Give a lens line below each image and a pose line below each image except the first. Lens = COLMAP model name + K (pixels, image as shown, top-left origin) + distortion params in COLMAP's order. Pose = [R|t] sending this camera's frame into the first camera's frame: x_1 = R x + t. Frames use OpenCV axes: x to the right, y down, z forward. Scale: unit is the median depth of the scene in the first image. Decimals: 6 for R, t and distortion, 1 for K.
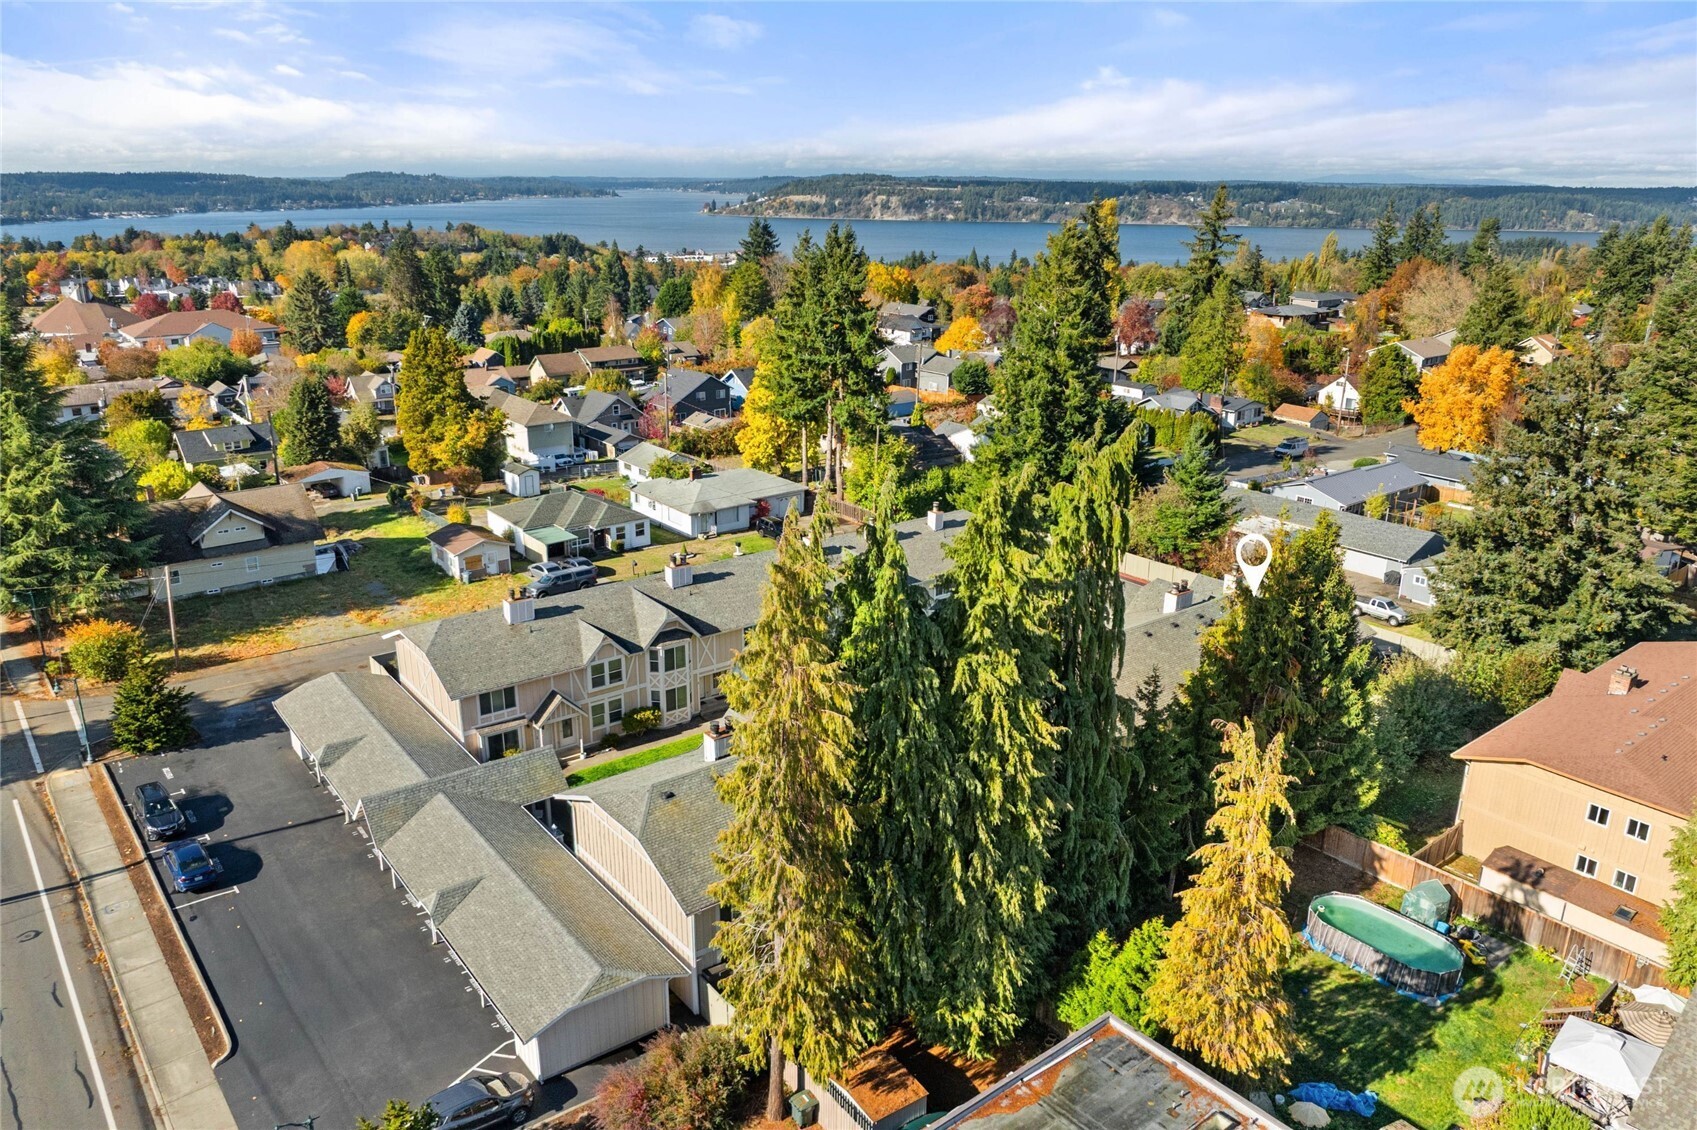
lens RADIAL K [[1202.2, 0, 848.5], [0, 1202.2, 565.0], [0, 0, 1]] dist [-0.037272, -0.000900]
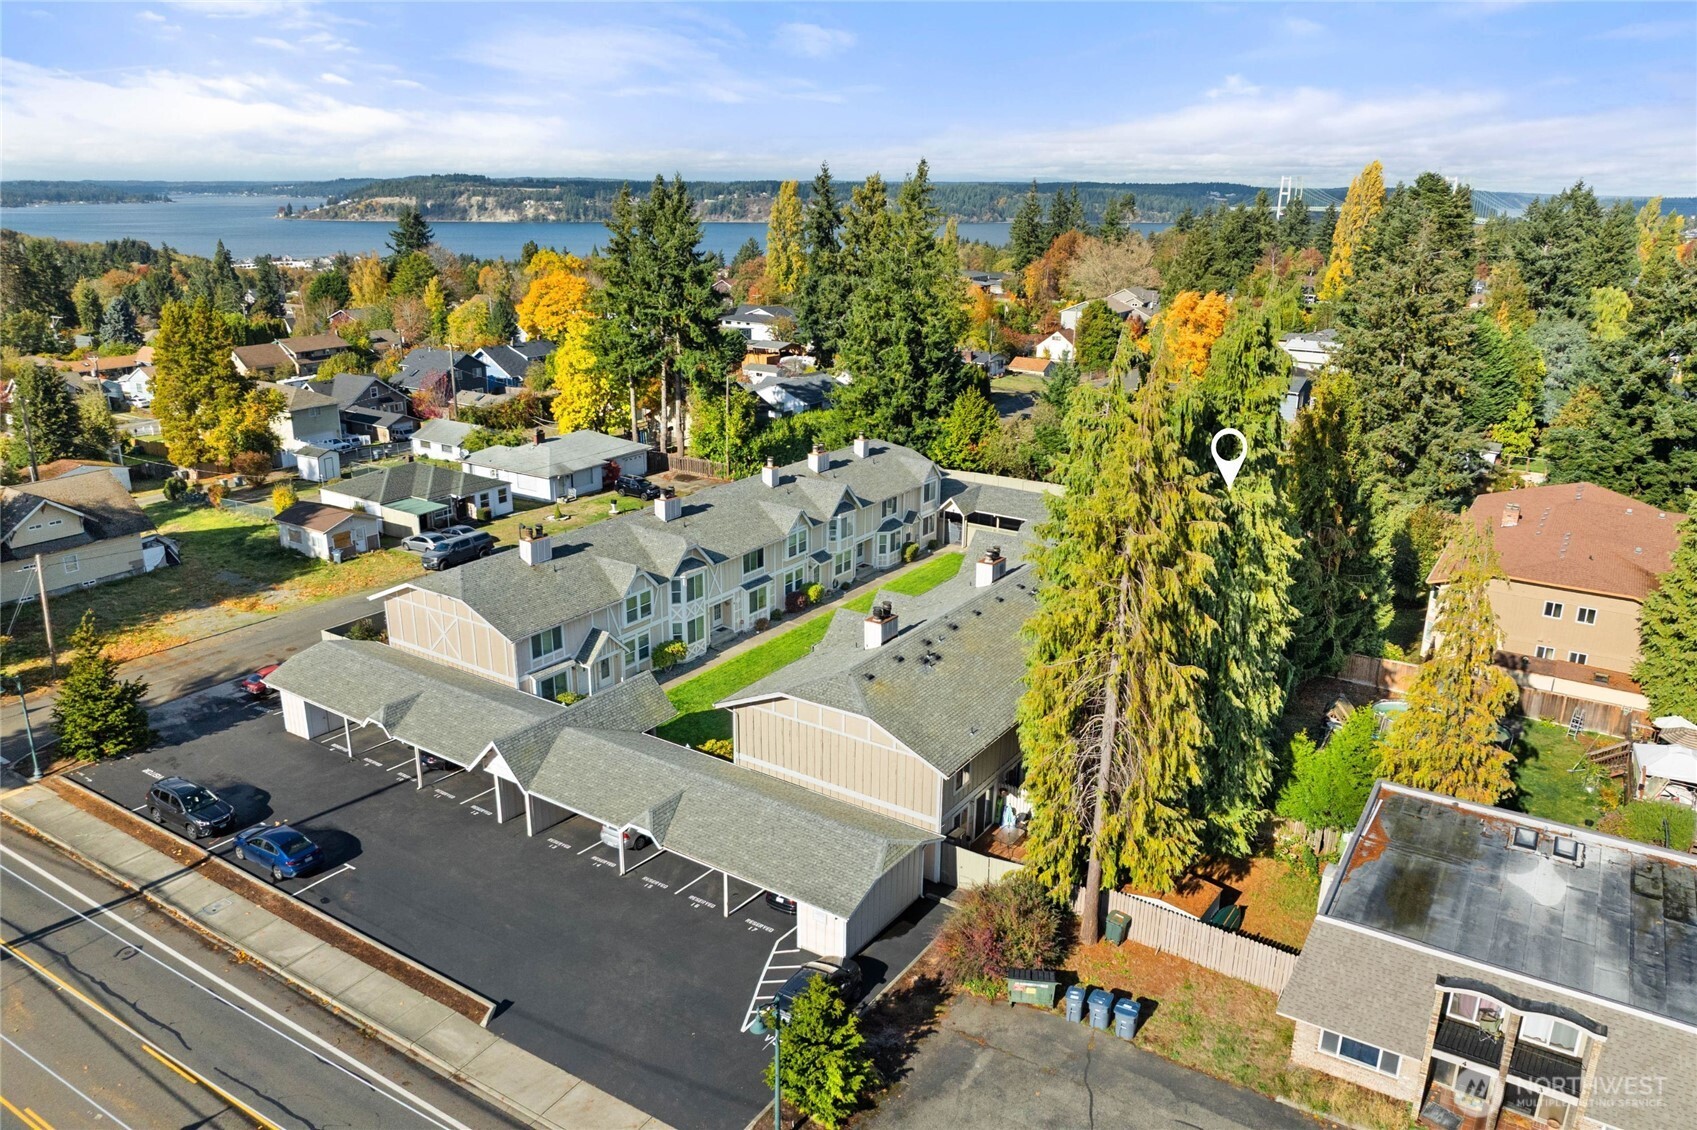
lens RADIAL K [[1202.2, 0, 848.5], [0, 1202.2, 565.0], [0, 0, 1]] dist [-0.037272, -0.000900]
pose [[0.948191, -0.095452, 0.303023, -0.219540], [0.095792, 0.995306, 0.013777, 0.039889], [-0.302916, 0.015964, 0.952884, 0.023407]]
